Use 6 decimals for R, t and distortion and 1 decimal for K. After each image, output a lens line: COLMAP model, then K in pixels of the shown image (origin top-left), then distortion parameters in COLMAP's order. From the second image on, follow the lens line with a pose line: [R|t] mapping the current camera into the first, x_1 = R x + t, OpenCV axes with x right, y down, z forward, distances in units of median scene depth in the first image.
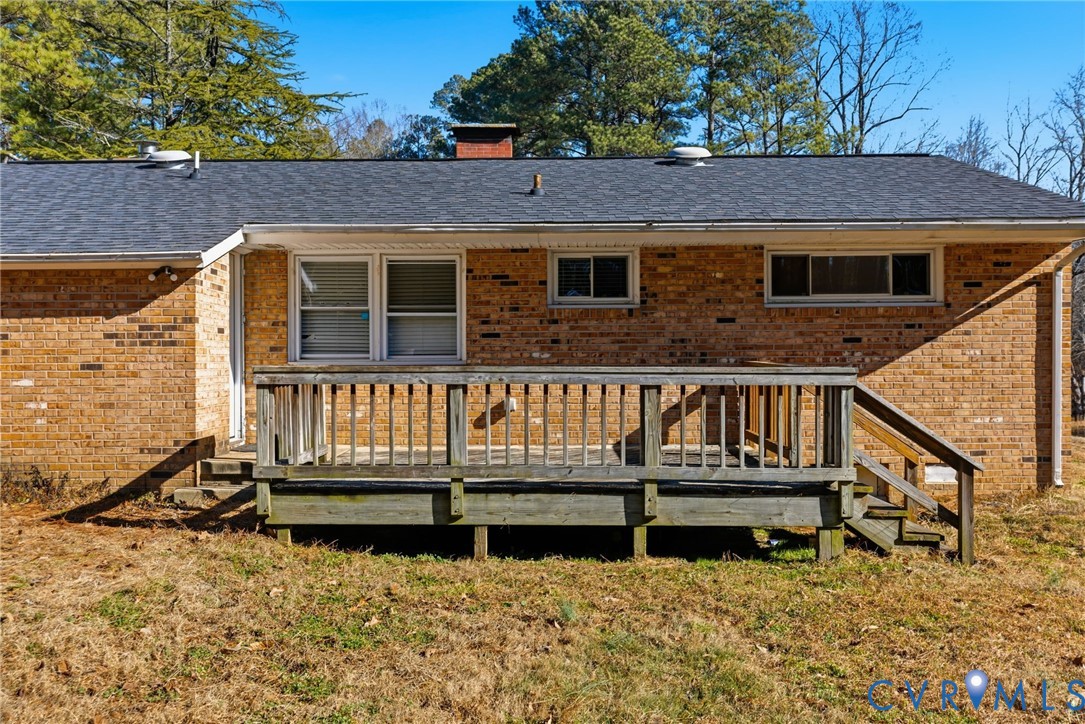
lens RADIAL K [[1035.4, 0, 548.0], [0, 1035.4, 357.6], [0, 0, 1]] dist [0.015288, 0.000000]
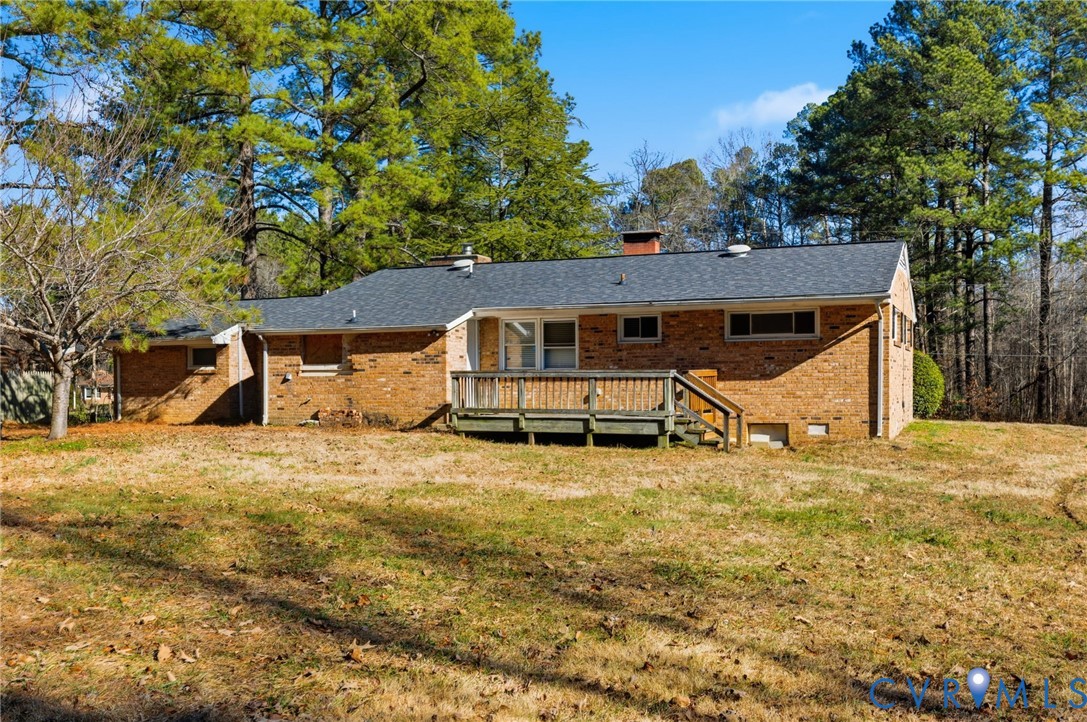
lens RADIAL K [[1037.4, 0, 540.6], [0, 1037.4, 366.3], [0, 0, 1]] dist [0.015288, 0.000000]
pose [[0.931432, -0.006958, -0.363848, 0.595906], [0.002600, 0.999919, -0.012466, 0.020664], [0.363905, 0.010666, 0.931375, -0.923504]]
